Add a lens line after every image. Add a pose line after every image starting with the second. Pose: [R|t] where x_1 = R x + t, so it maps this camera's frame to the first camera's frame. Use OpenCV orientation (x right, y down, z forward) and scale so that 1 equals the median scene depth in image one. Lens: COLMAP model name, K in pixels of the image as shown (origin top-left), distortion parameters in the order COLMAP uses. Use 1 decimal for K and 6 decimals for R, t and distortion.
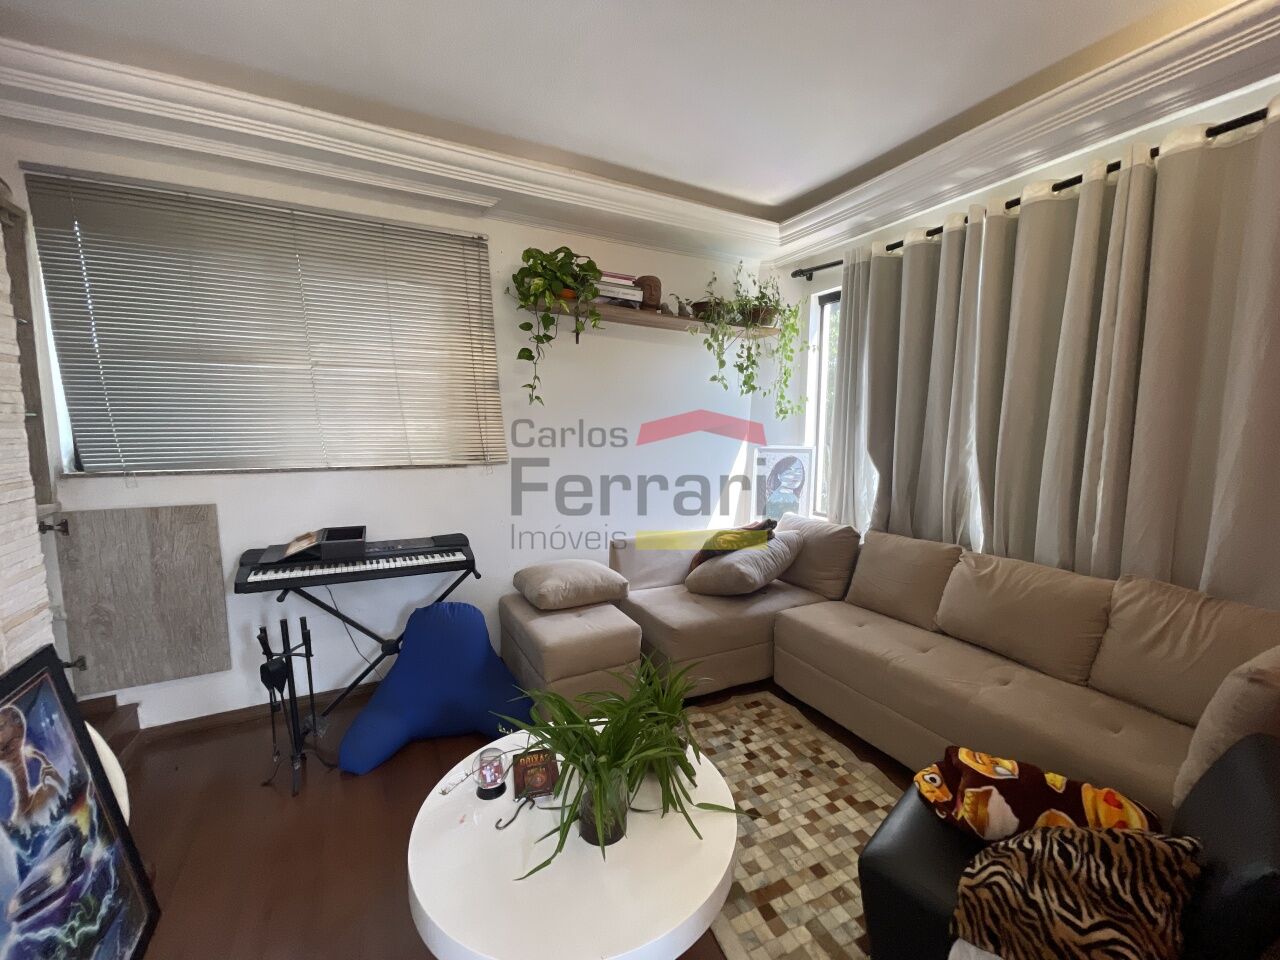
lens RADIAL K [[515.2, 0, 638.1], [0, 515.2, 482.3], [0, 0, 1]] dist [-0.006608, 0.000697]
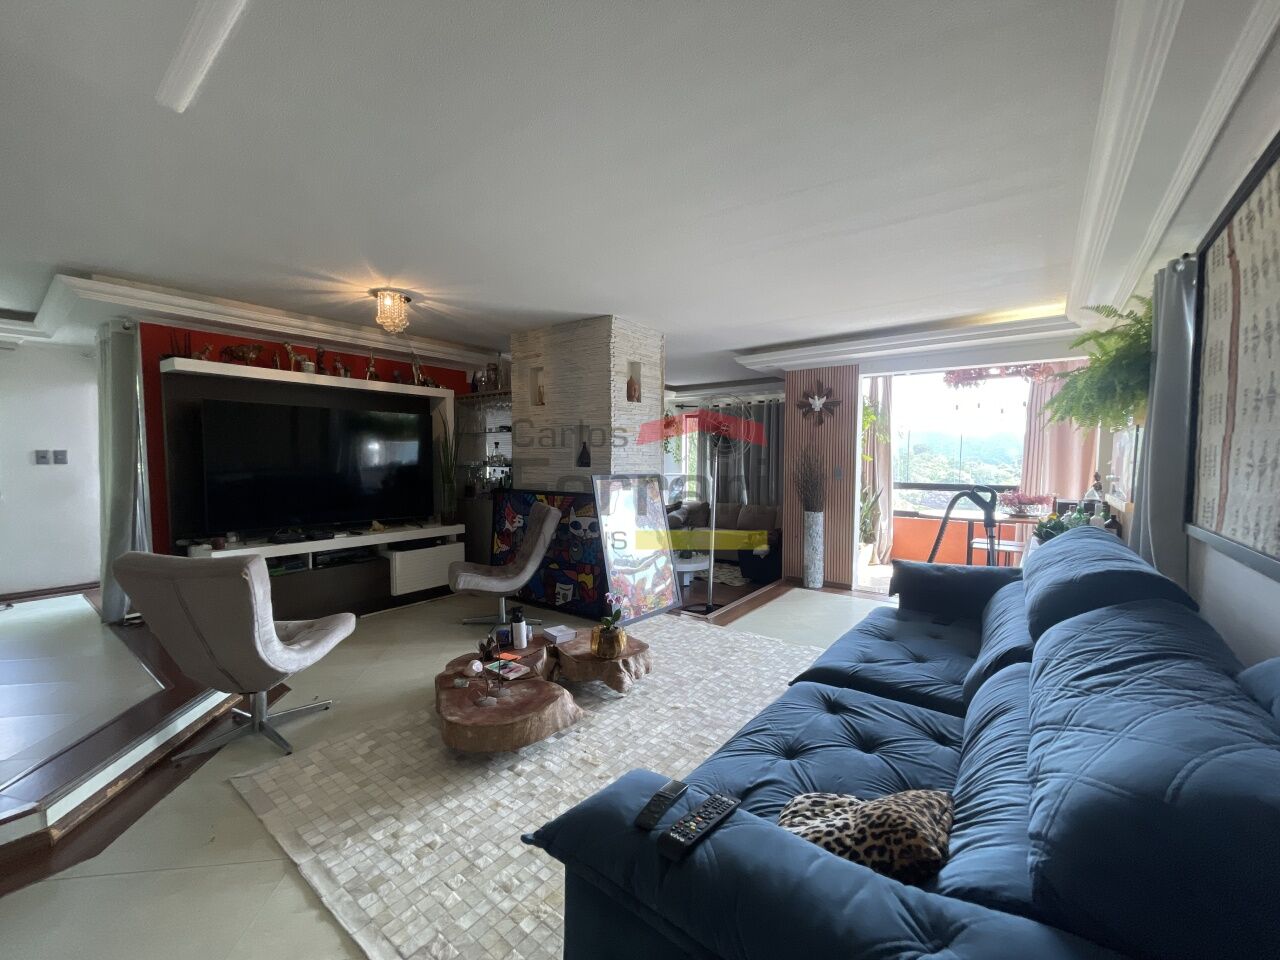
lens RADIAL K [[515.2, 0, 642.7], [0, 515.2, 482.6], [0, 0, 1]] dist [-0.006608, 0.000697]
pose [[0.910161, -0.023852, 0.413567, -1.059068], [0.048544, 0.997604, -0.049297, 0.097371], [-0.411400, 0.064944, 0.909138, -1.407882]]
